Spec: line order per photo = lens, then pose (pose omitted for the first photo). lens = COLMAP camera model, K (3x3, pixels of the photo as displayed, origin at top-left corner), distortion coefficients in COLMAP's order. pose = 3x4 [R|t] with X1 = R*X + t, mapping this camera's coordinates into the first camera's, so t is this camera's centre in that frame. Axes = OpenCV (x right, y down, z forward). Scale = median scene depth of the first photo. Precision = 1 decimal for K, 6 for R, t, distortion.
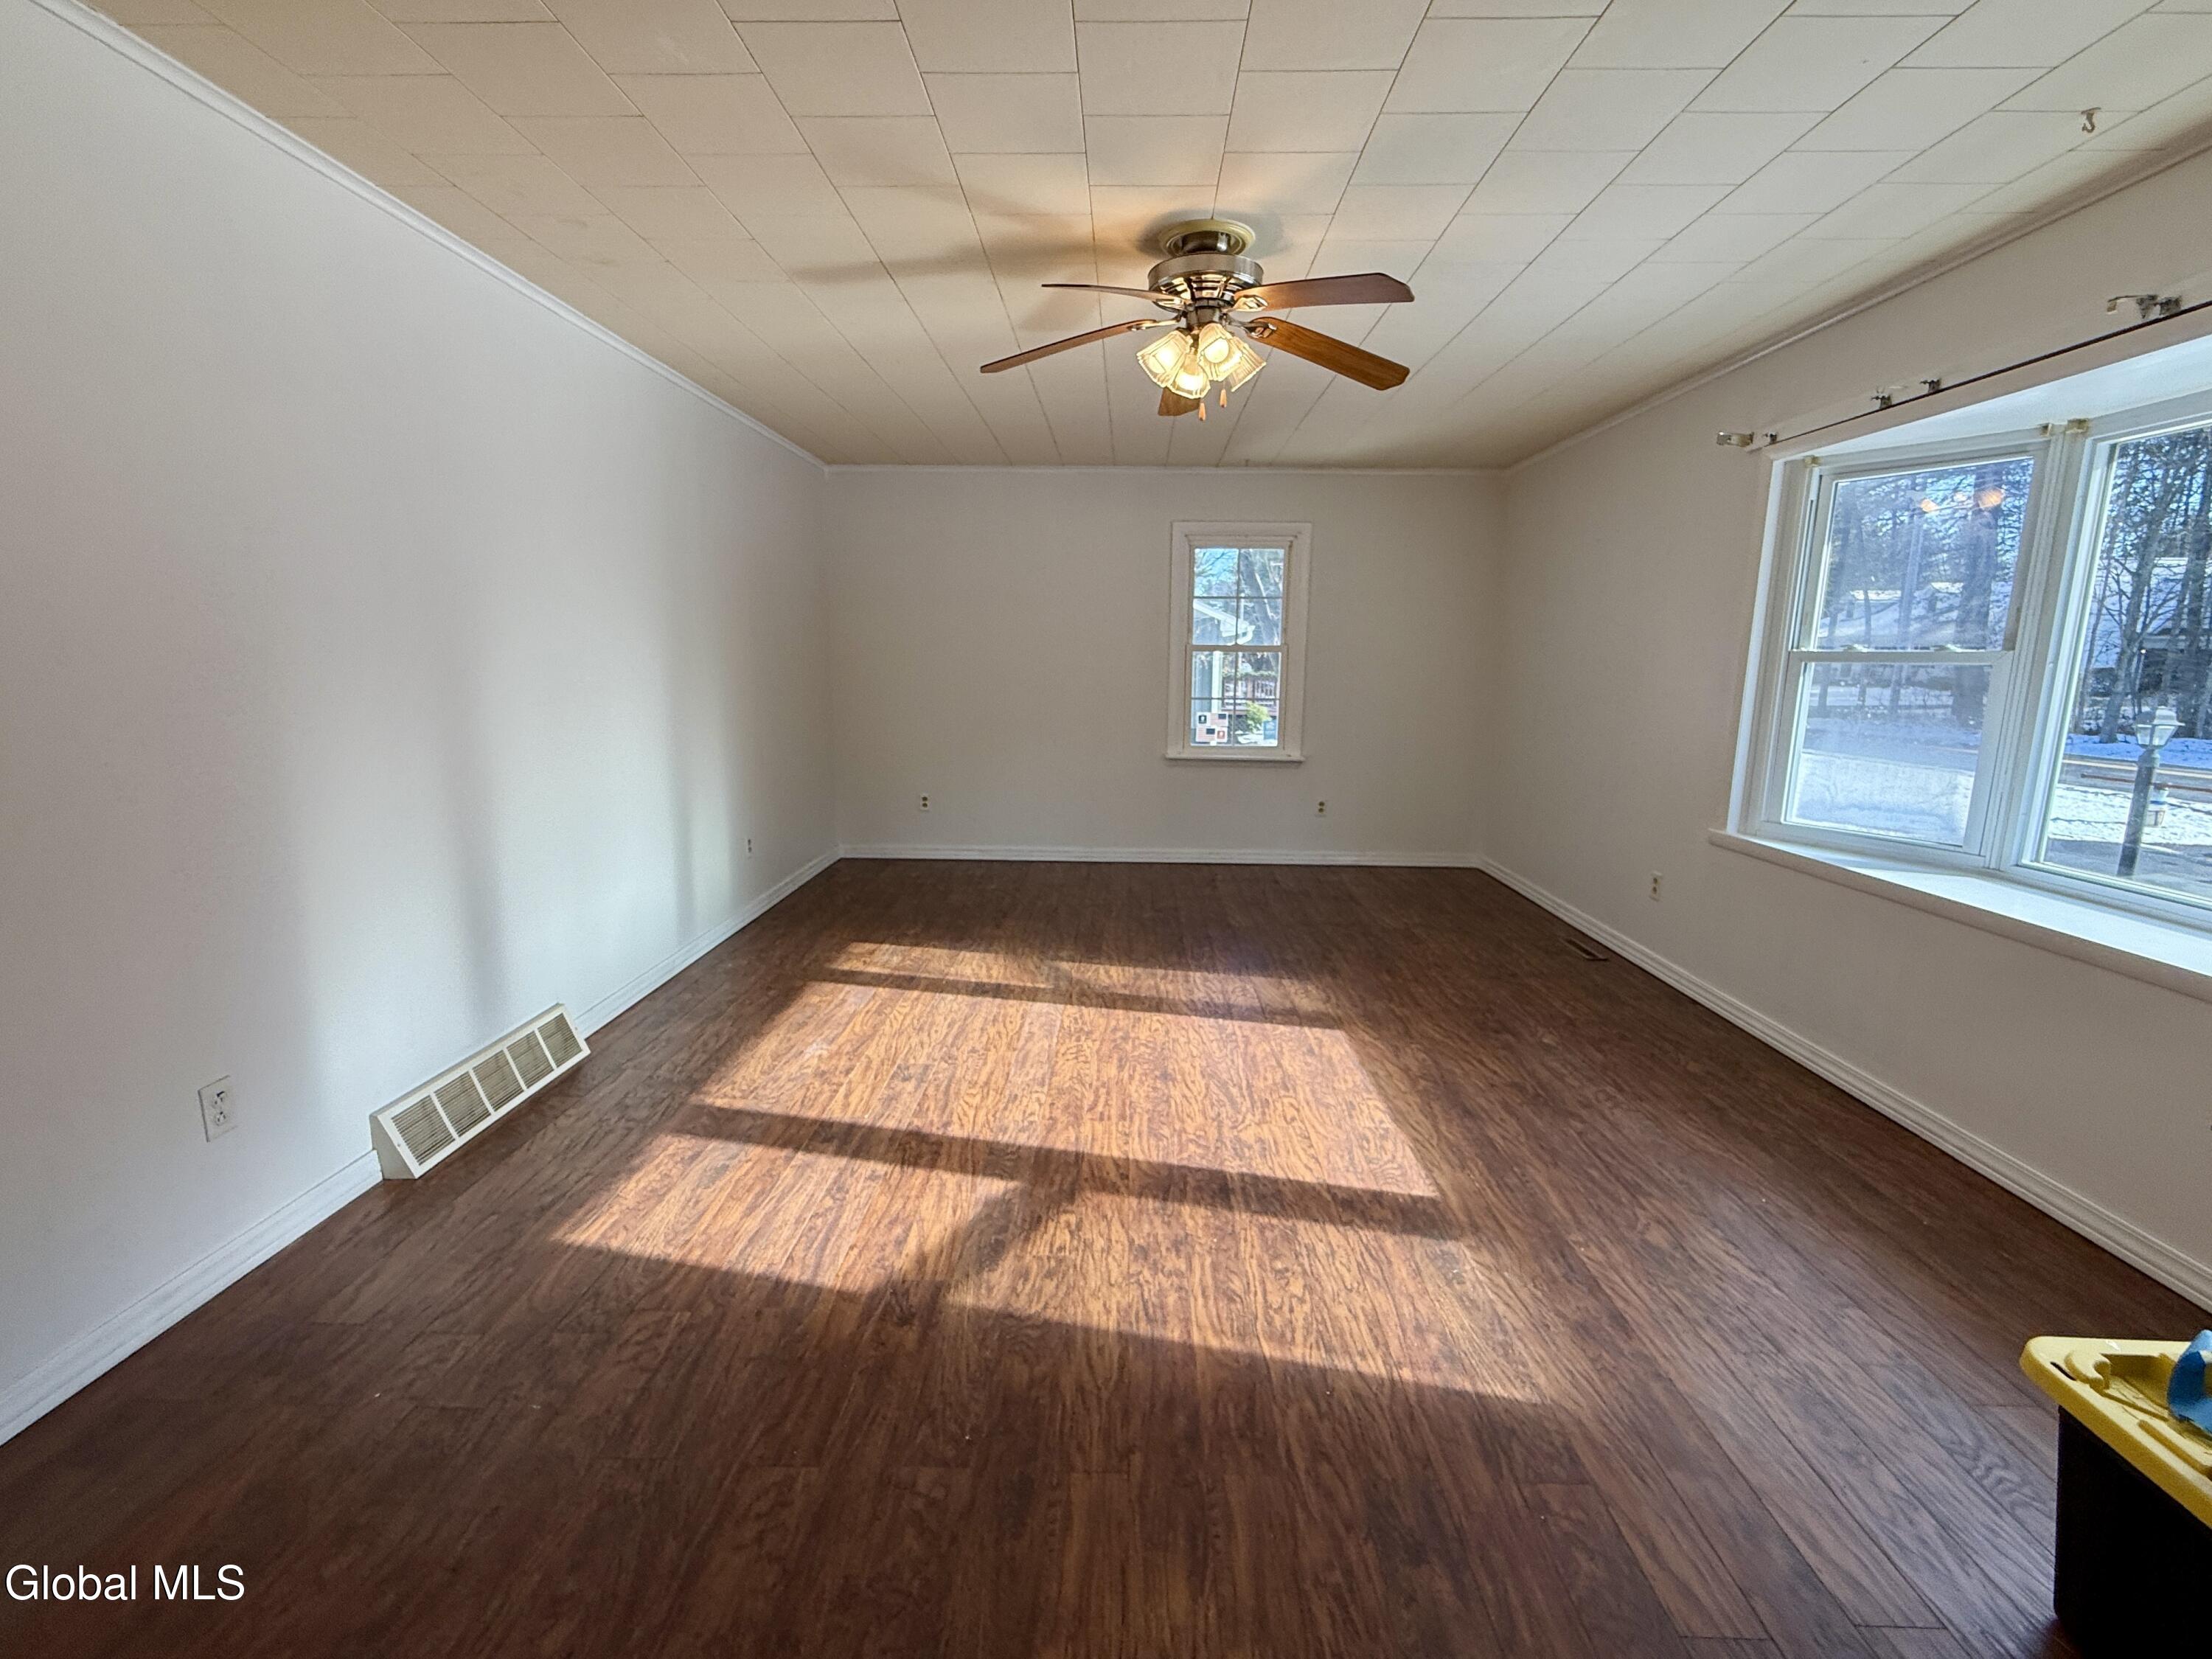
lens RADIAL K [[978.6, 0, 1105.1], [0, 978.6, 834.1], [0, 0, 1]] dist [-0.000186, 0.000196]
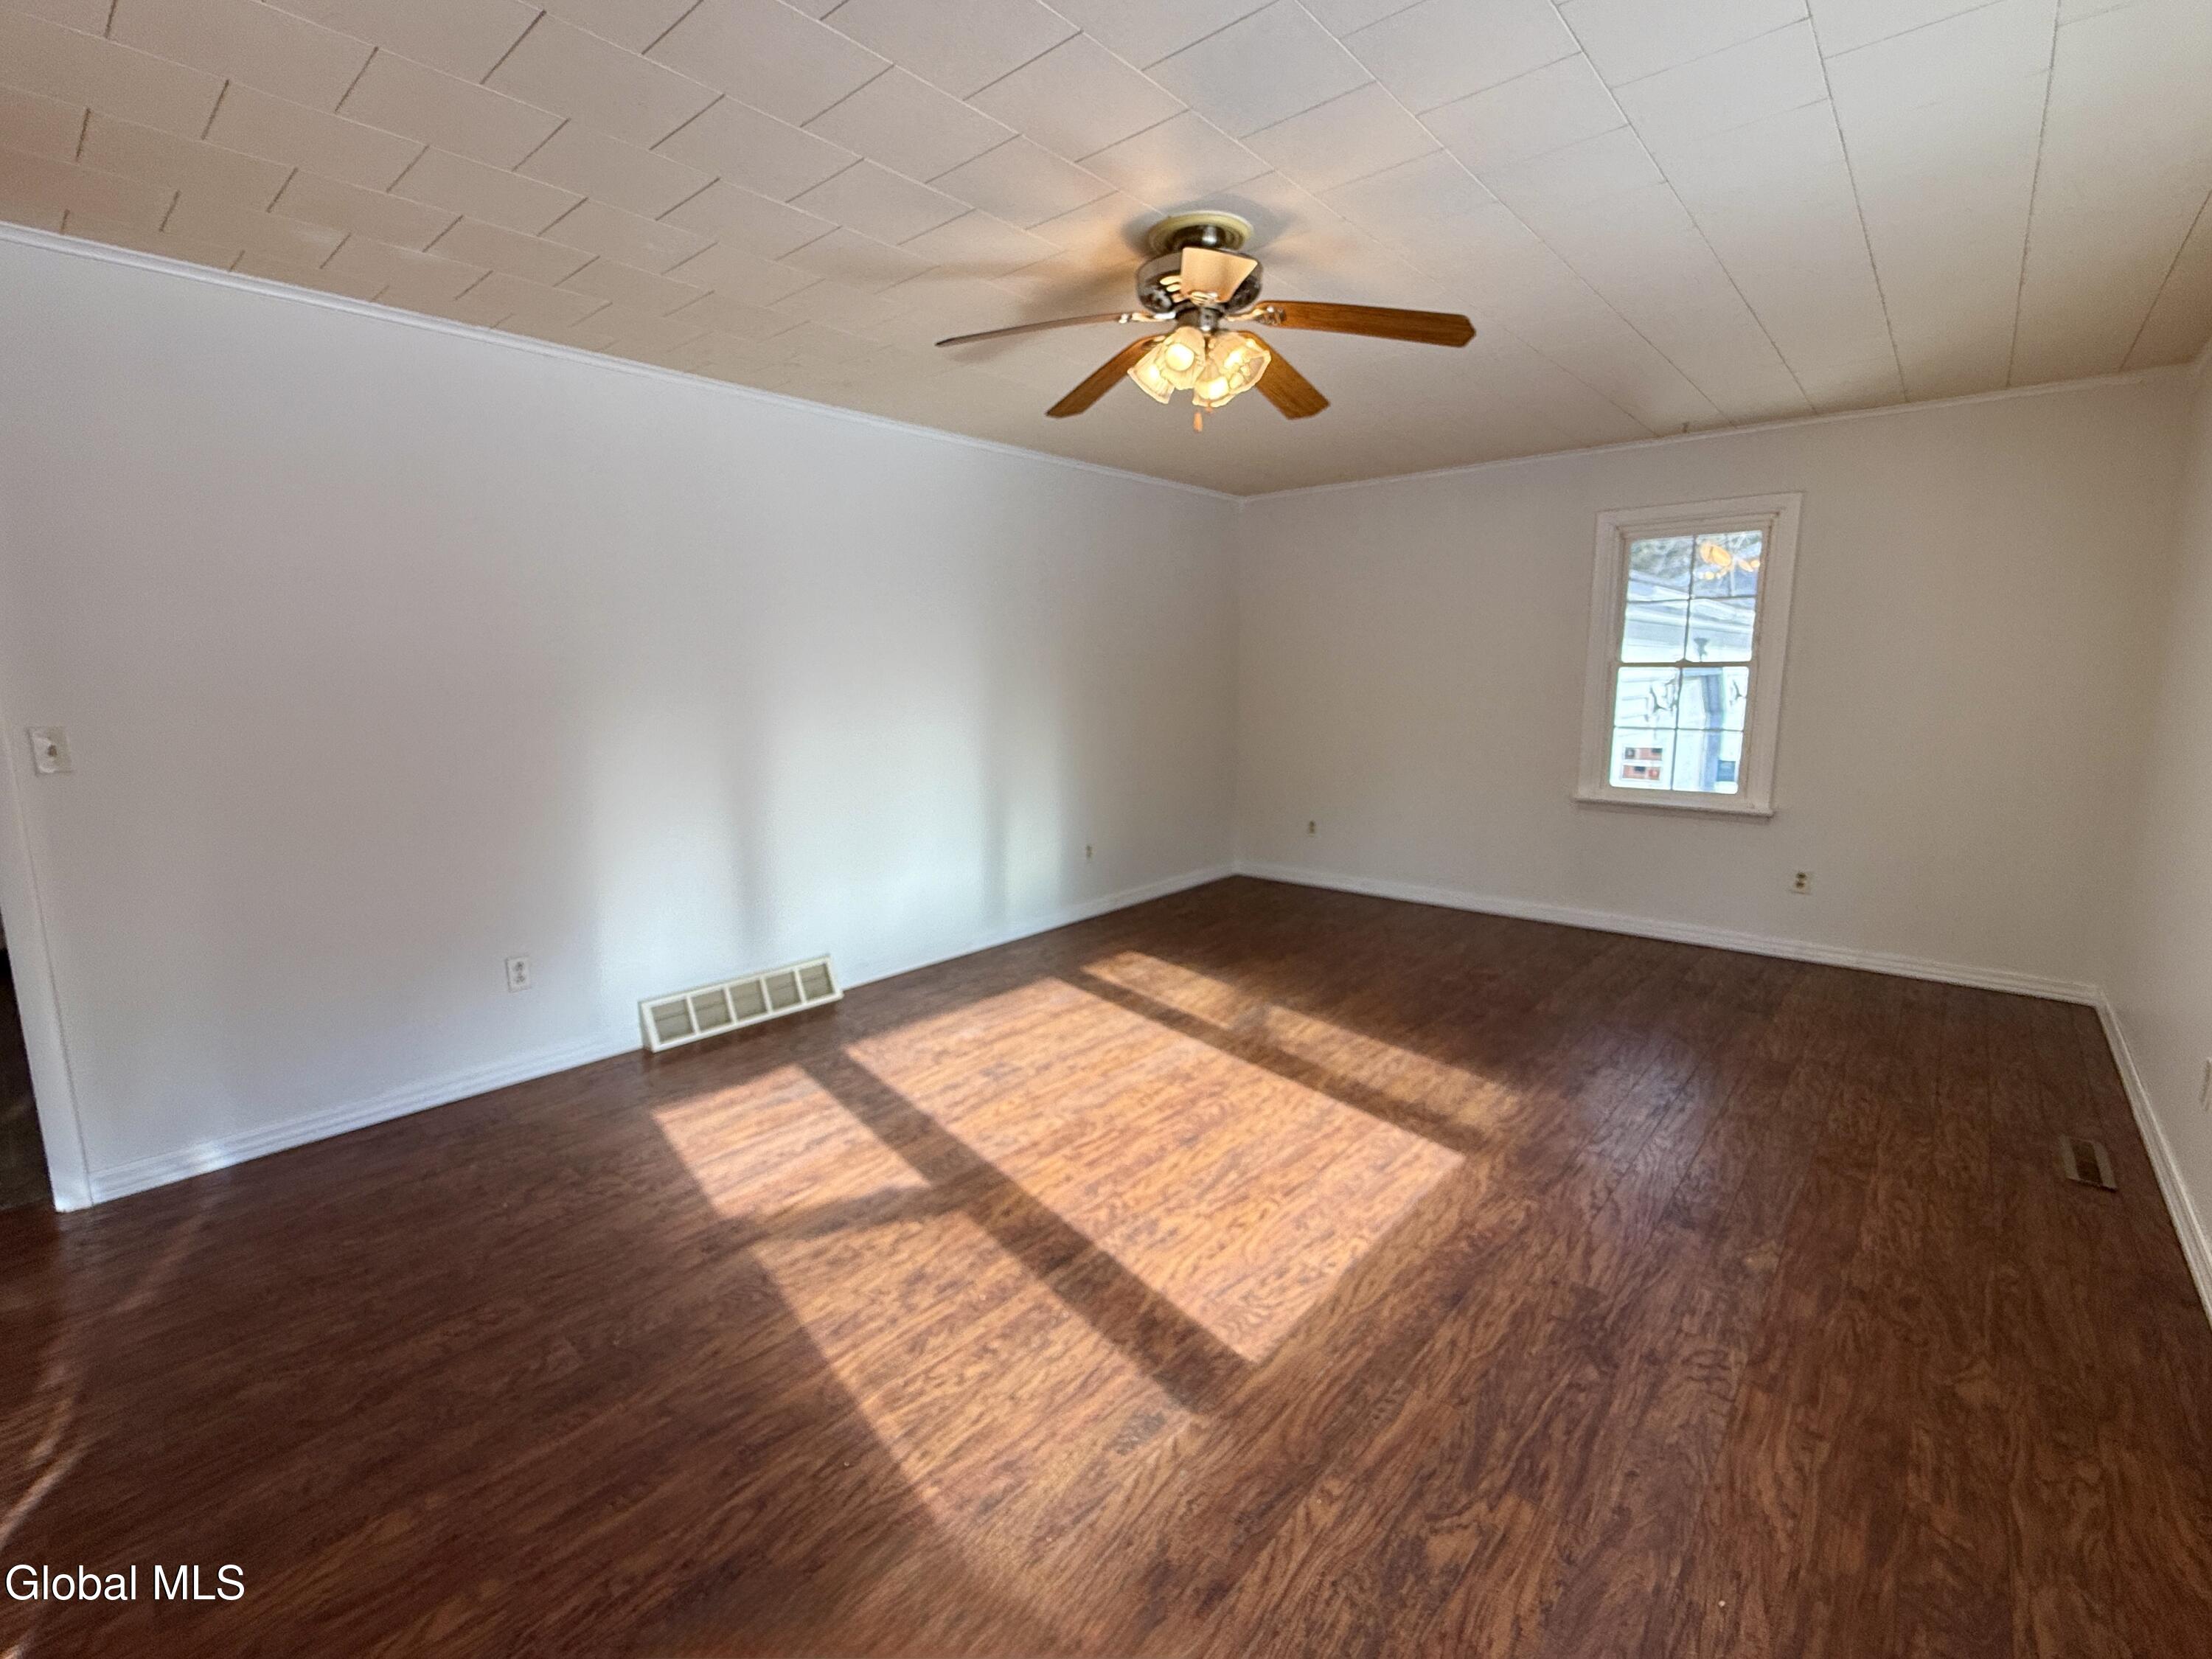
lens RADIAL K [[978.6, 0, 1104.1], [0, 978.6, 834.1], [0, 0, 1]] dist [-0.000186, 0.000196]
pose [[0.771745, 0.088853, -0.629694, 0.642799], [-0.098287, 0.994958, 0.019935, -0.058885], [0.628291, 0.046506, 0.776588, 0.252579]]
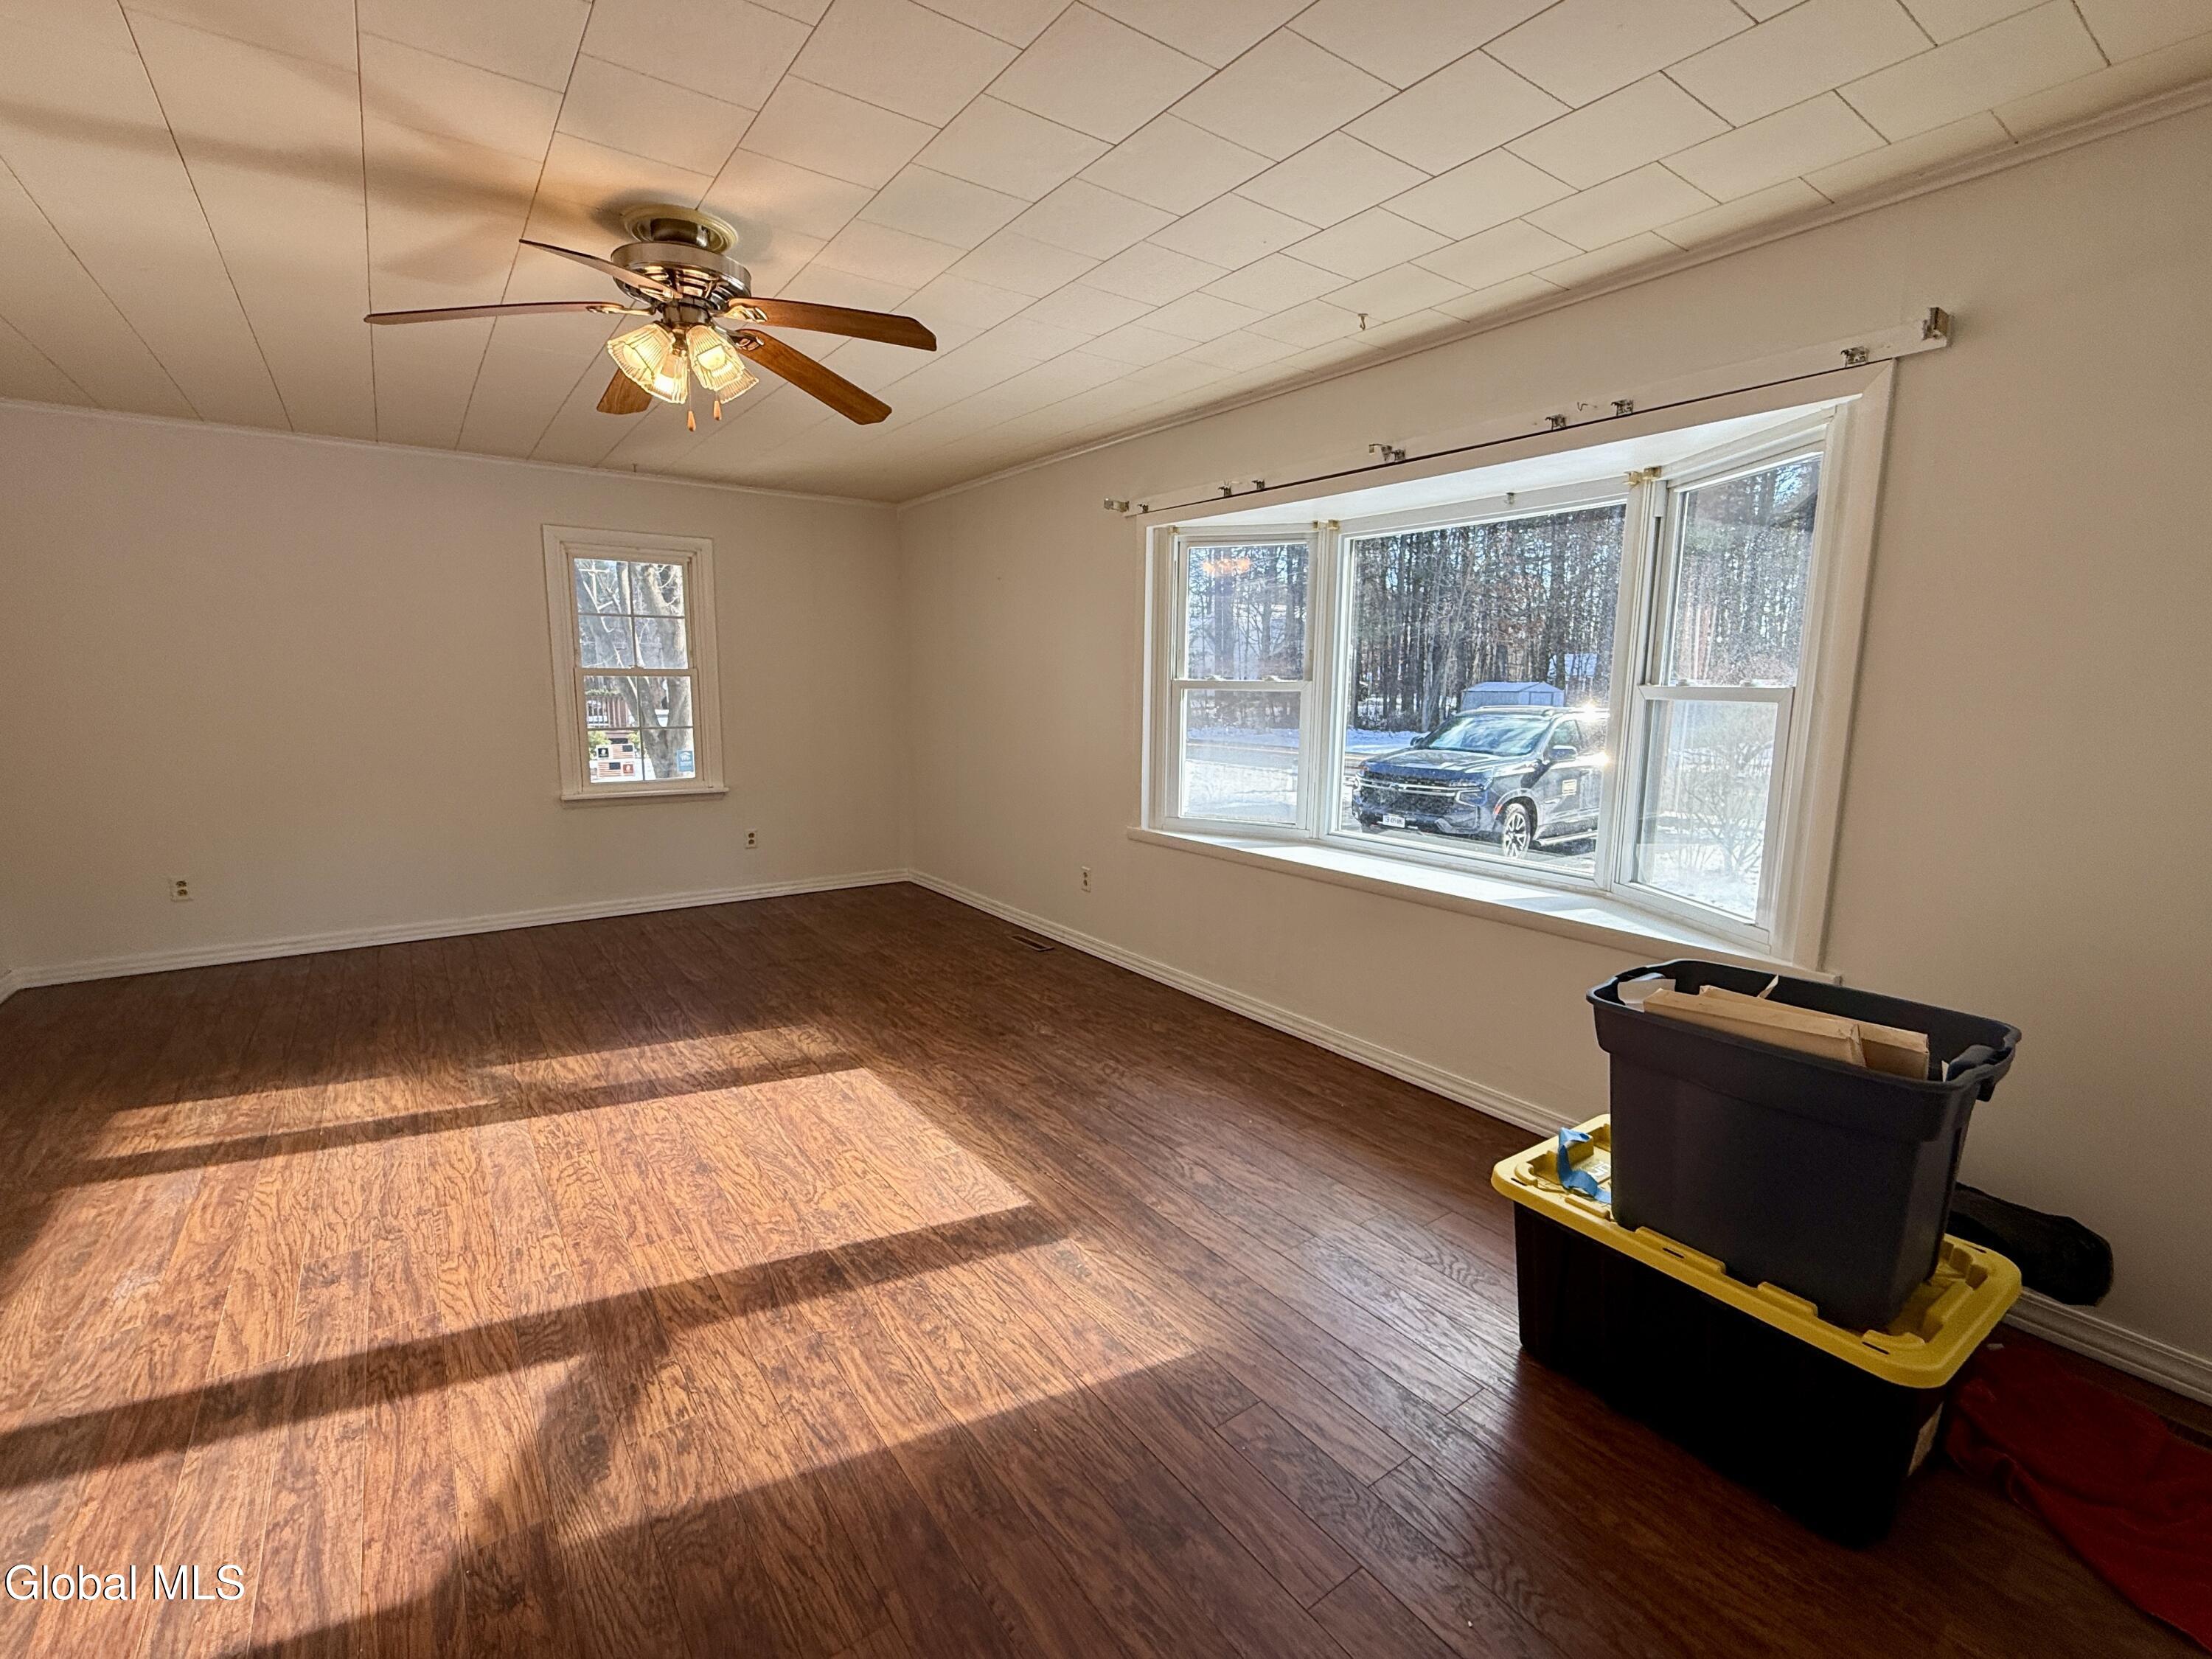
lens RADIAL K [[978.6, 0, 1104.5], [0, 978.6, 830.6], [0, 0, 1]] dist [-0.000186, 0.000196]
pose [[0.795882, -0.096370, 0.597733, -0.170468], [0.107442, 0.994062, 0.017209, -0.034640], [-0.595843, 0.050525, 0.801510, 0.078526]]
